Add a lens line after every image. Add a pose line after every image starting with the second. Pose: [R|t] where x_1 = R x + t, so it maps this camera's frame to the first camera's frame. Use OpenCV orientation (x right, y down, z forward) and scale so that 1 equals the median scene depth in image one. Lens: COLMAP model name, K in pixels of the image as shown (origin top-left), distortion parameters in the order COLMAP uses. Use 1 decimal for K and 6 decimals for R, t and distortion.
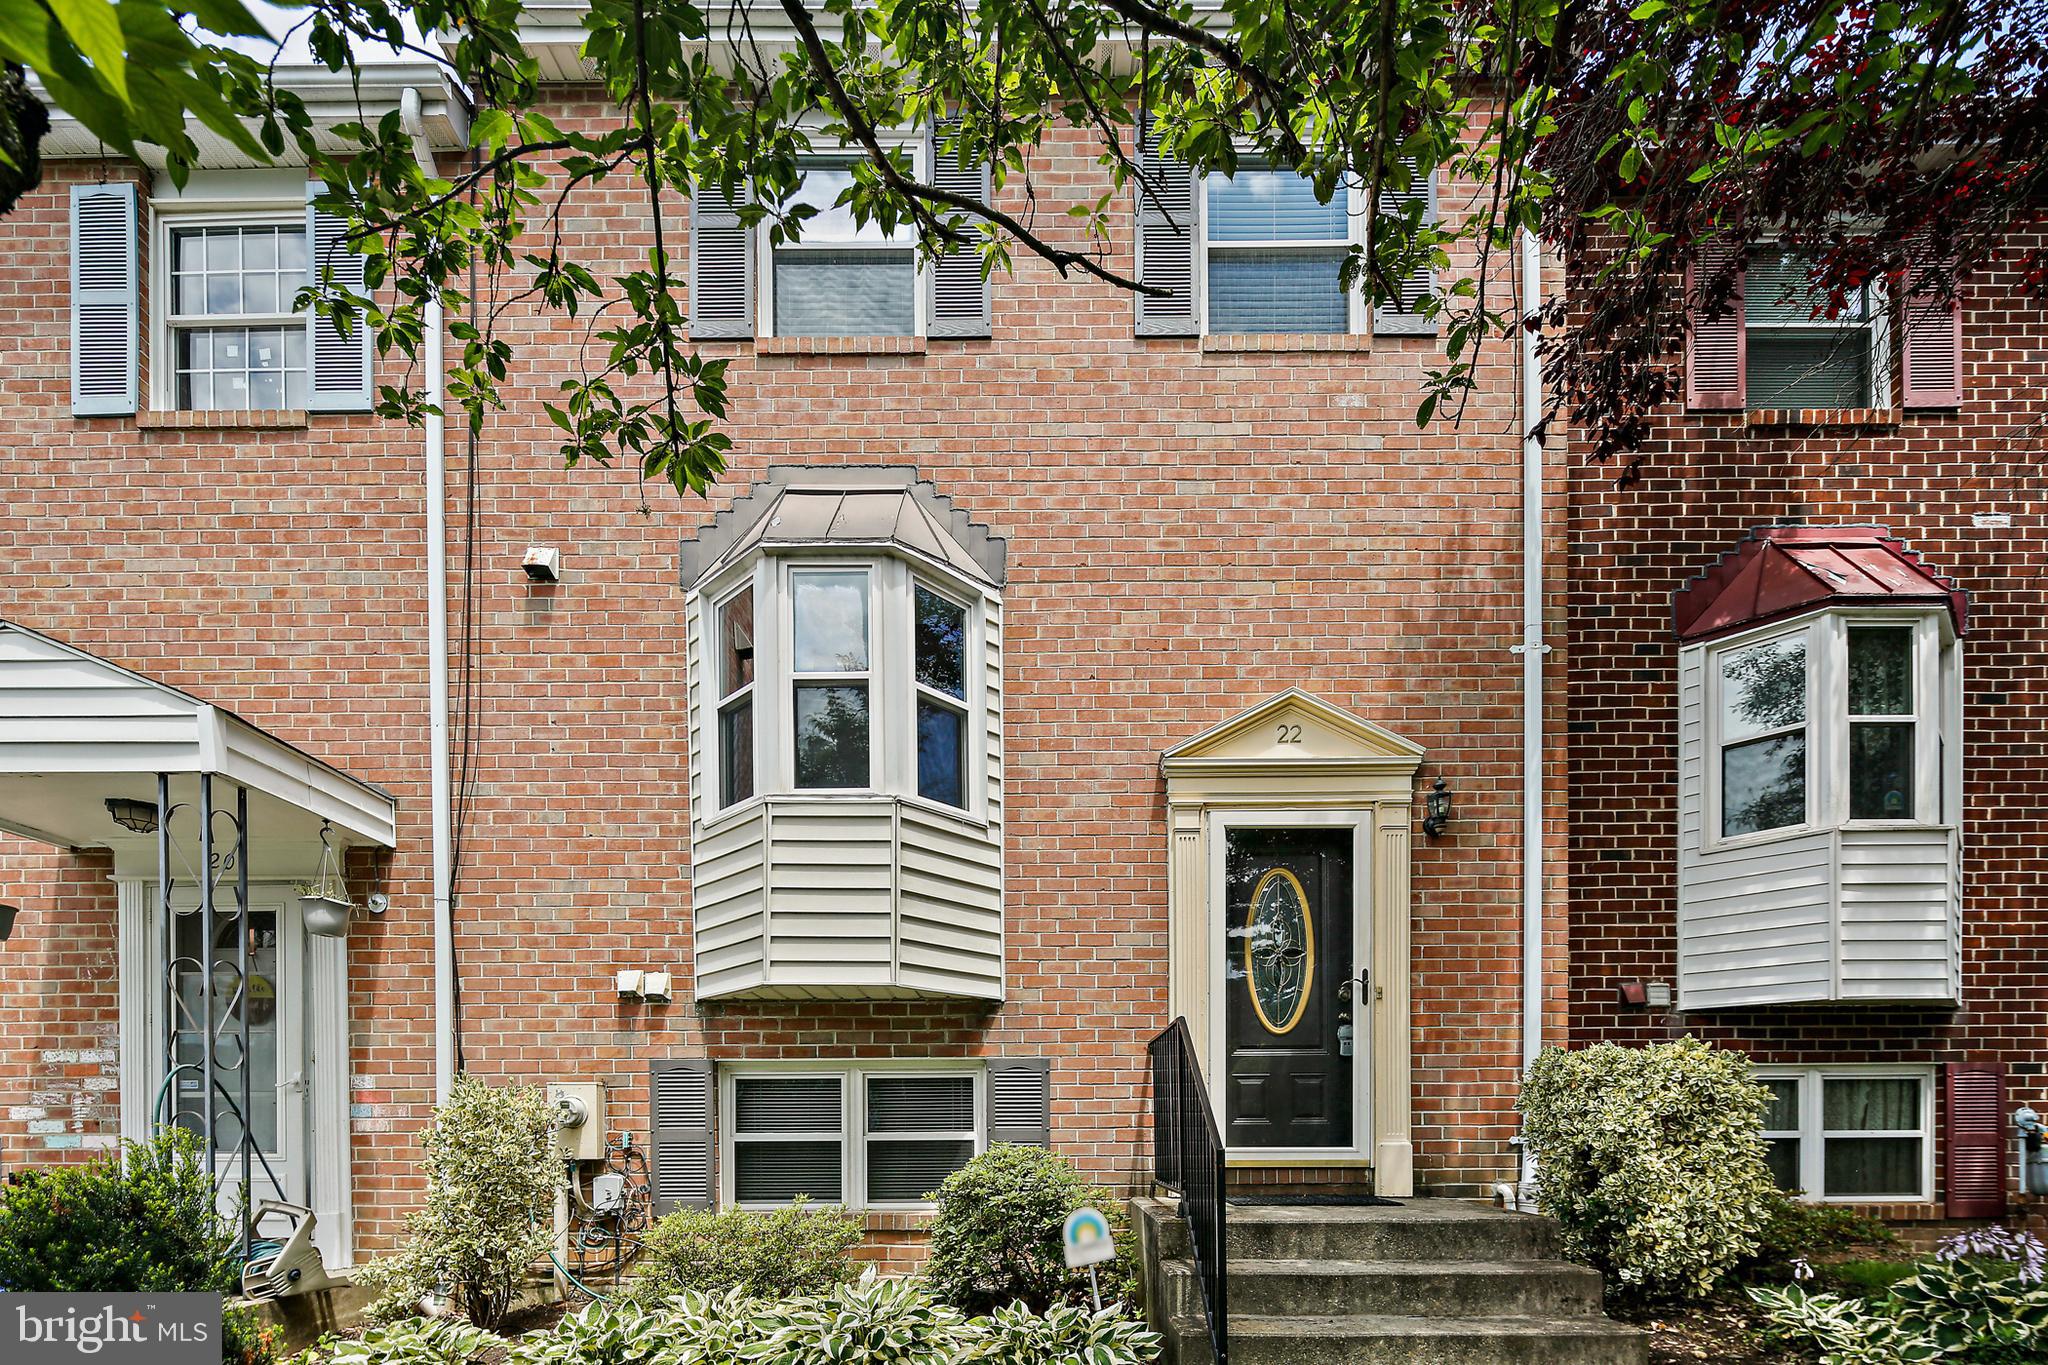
lens RADIAL K [[994.4, 0, 1018.2], [0, 994.4, 1139.9], [0, 0, 1]] dist [0.004090, -0.003951]
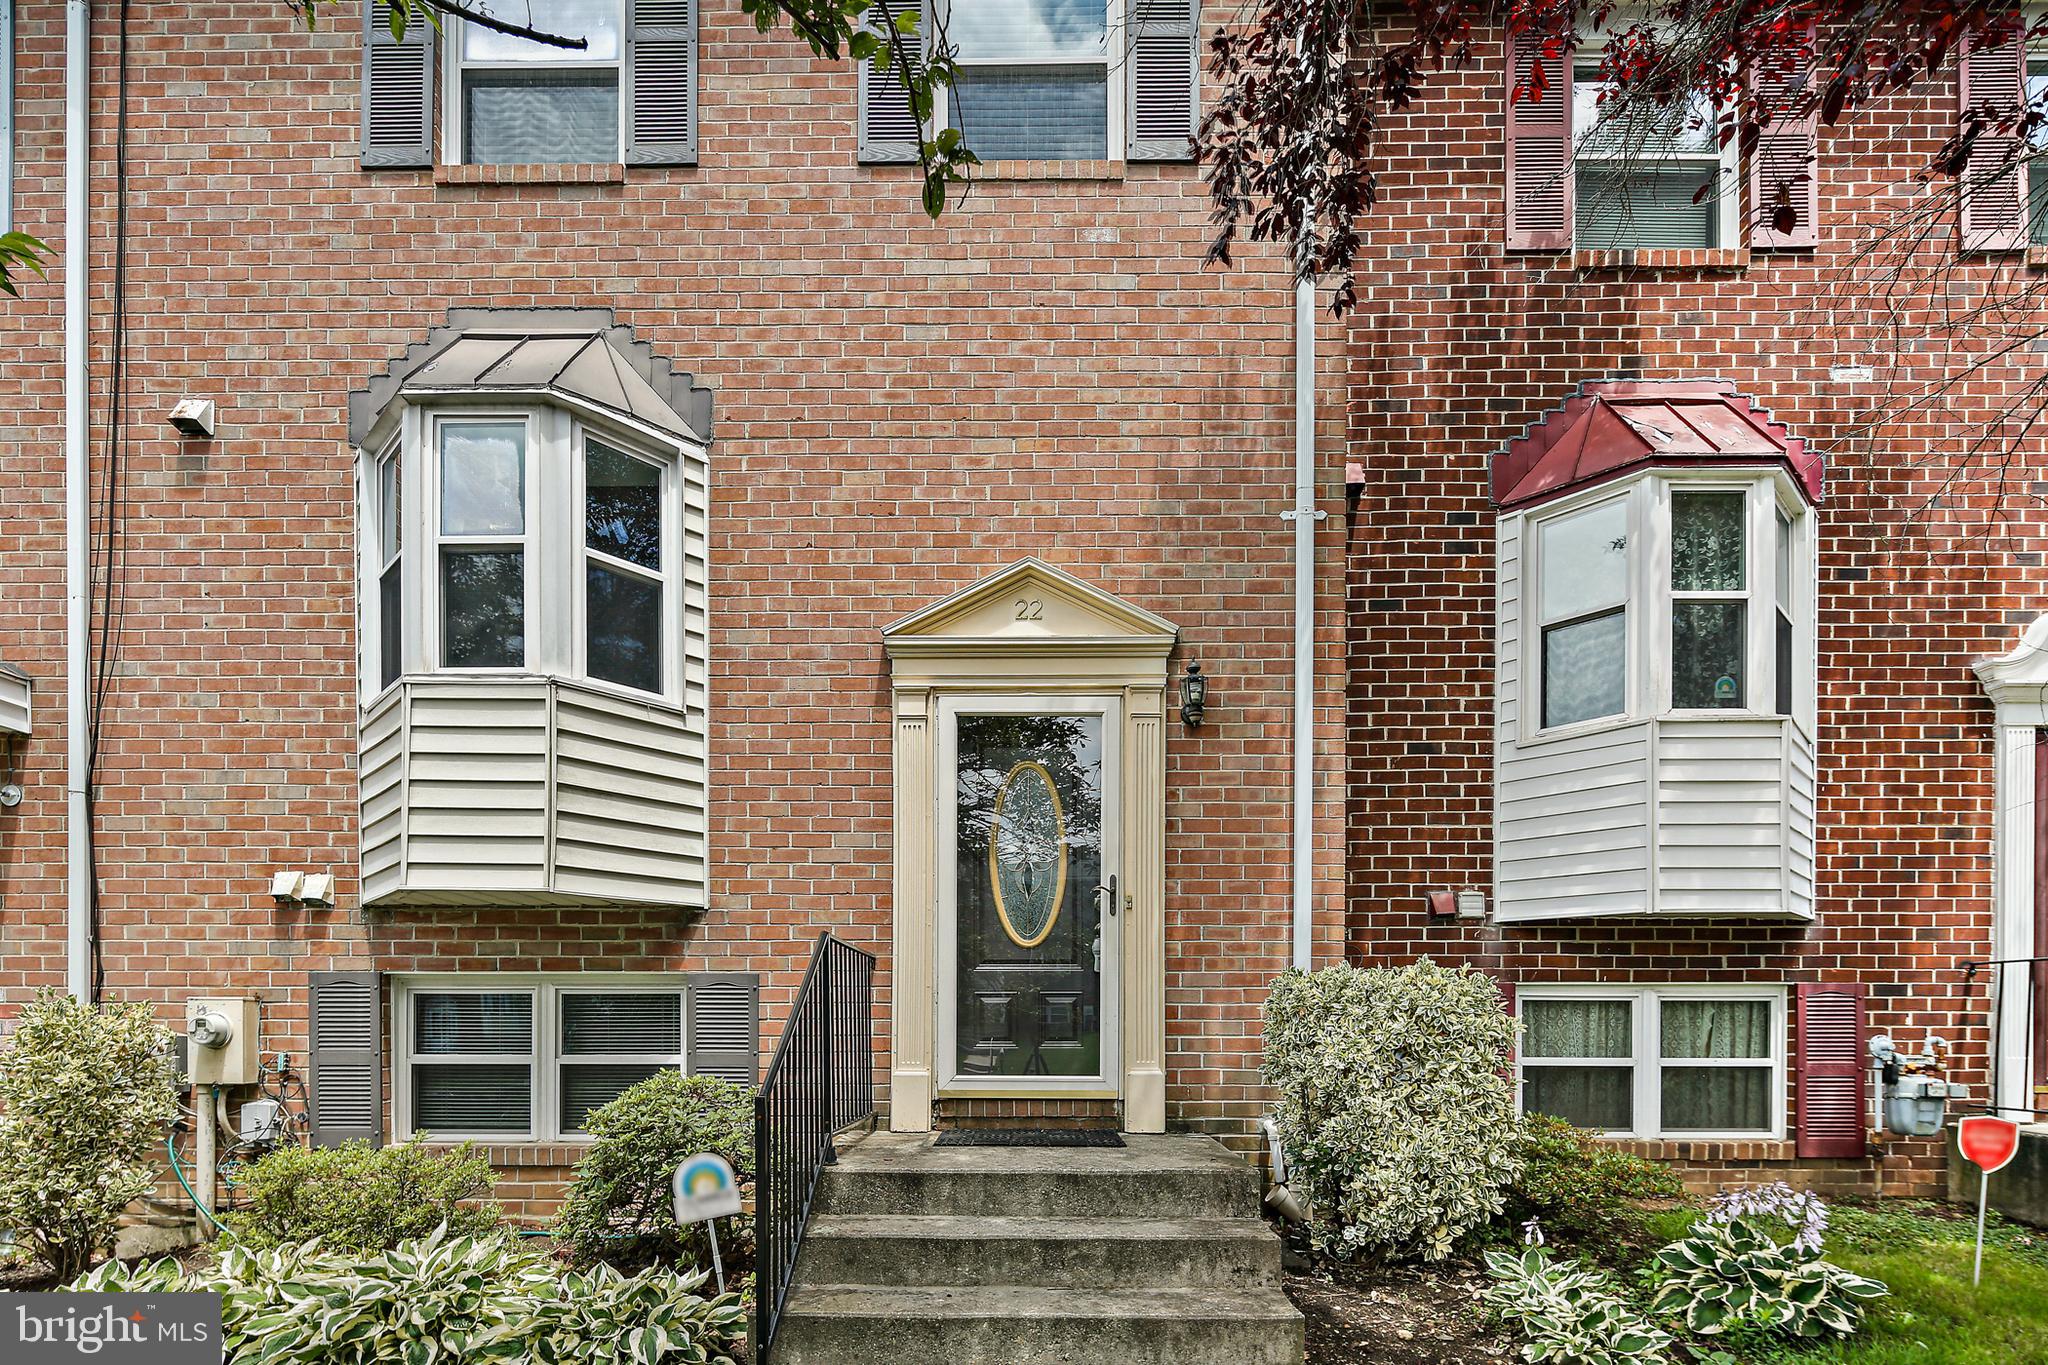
lens RADIAL K [[1008.9, 0, 1016.4], [0, 1008.9, 1032.2], [0, 0, 1]] dist [0.005131, -0.004461]
pose [[0.999930, 0.007182, -0.009412, 0.271163], [-0.007231, 0.999960, -0.005181, -0.026602], [0.009374, 0.005248, 0.999942, 0.101963]]
